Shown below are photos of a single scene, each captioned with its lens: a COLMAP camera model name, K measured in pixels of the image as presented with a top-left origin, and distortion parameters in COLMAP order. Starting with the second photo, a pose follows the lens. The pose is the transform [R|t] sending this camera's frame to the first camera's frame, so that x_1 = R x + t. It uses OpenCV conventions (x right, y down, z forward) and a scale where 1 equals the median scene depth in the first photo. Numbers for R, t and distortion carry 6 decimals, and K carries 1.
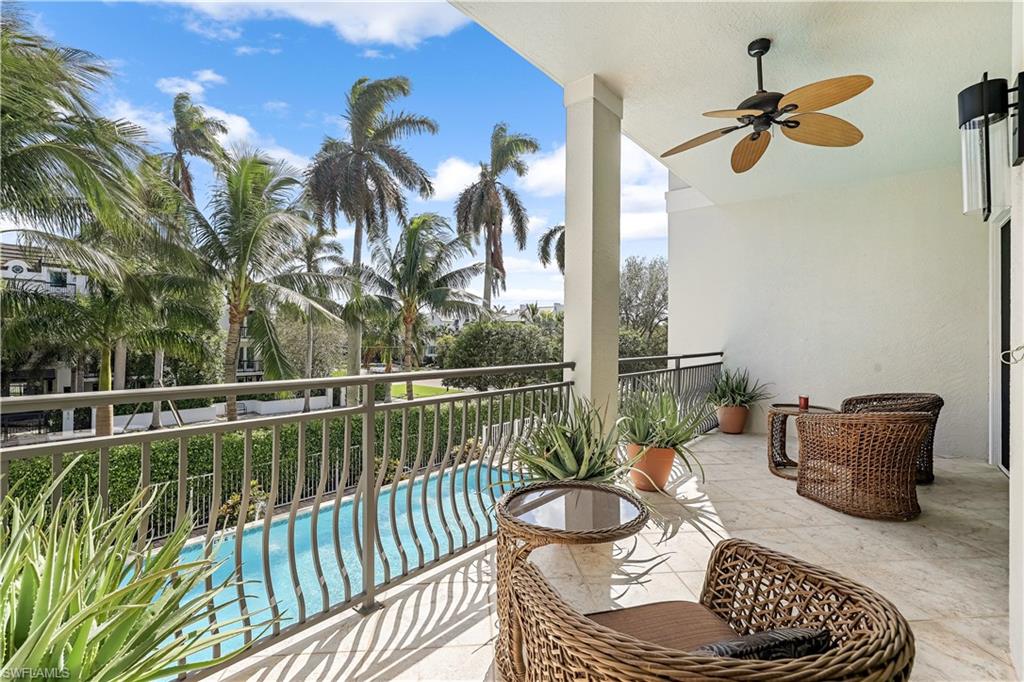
lens RADIAL K [[447.2, 0, 509.4], [0, 447.2, 336.6], [0, 0, 1]] dist [-0.057710, 0.014704]
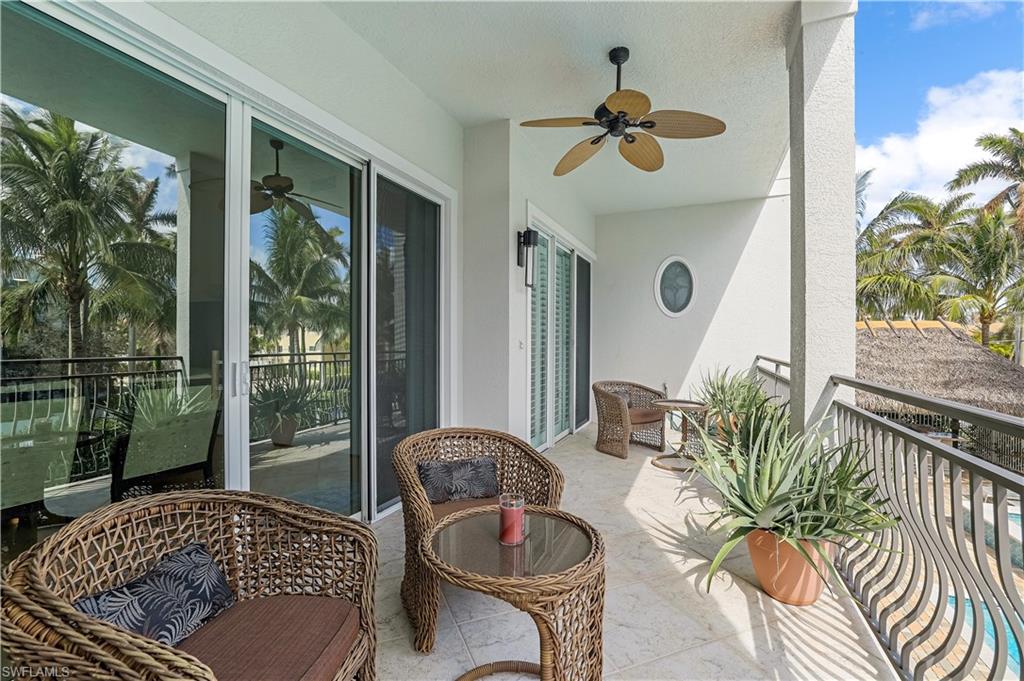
lens RADIAL K [[447.2, 0, 509.4], [0, 447.2, 336.1], [0, 0, 1]] dist [-0.057710, 0.014704]
pose [[-0.953846, -0.004348, -0.300263, 1.026091], [-0.002378, 0.999973, -0.006925, -0.000331], [0.300285, -0.005891, -0.953831, 1.745780]]
